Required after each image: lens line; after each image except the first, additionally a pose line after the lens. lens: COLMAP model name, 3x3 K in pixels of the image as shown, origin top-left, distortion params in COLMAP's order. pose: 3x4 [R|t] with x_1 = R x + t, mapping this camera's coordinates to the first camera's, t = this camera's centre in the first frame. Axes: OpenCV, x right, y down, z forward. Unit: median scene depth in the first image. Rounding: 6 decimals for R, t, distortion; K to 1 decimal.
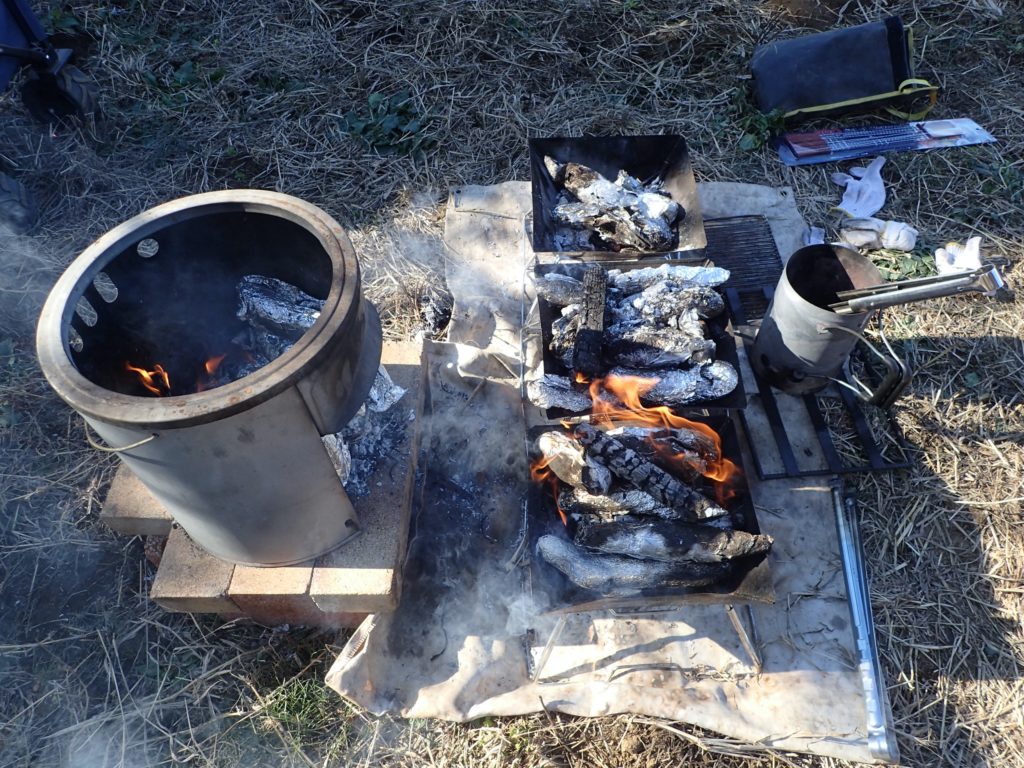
lens RADIAL K [[765.1, 0, 513.5], [0, 765.1, 382.7], [0, 0, 1]] dist [-0.001219, -0.004648]
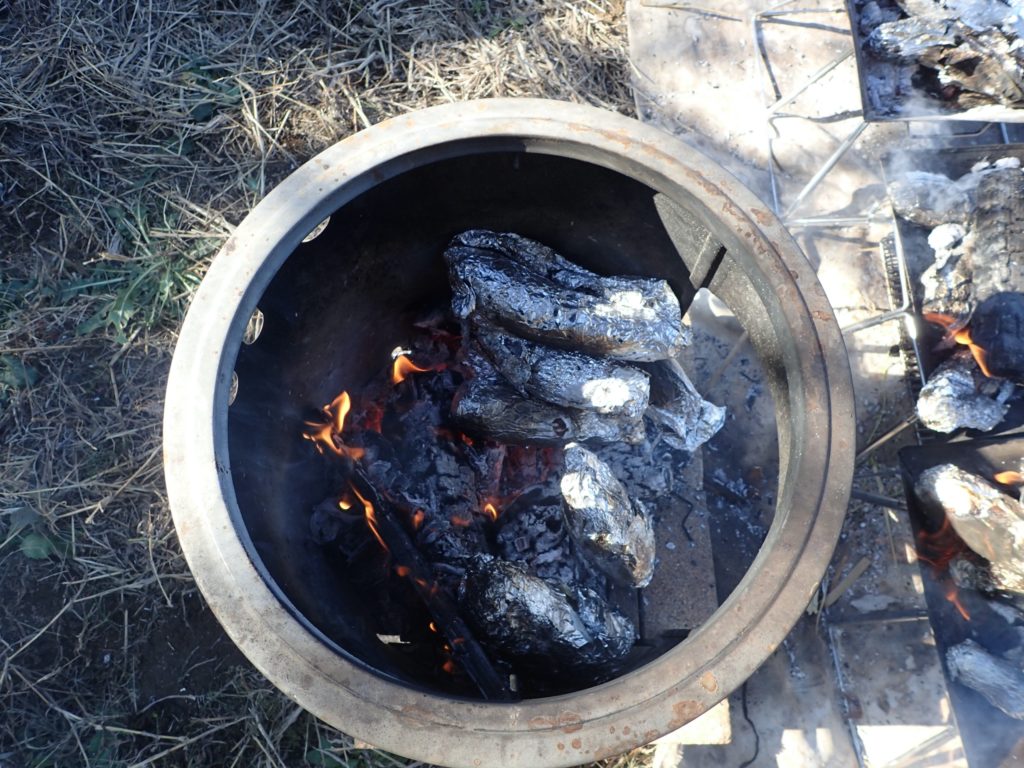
lens RADIAL K [[765.1, 0, 511.4], [0, 765.1, 385.1], [0, 0, 1]] dist [-0.001219, -0.004648]
pose [[0.998649, -0.029918, 0.042483, -0.282837], [0.013761, 0.940696, 0.338973, -0.183596], [-0.050105, -0.337930, 0.939836, 0.378991]]
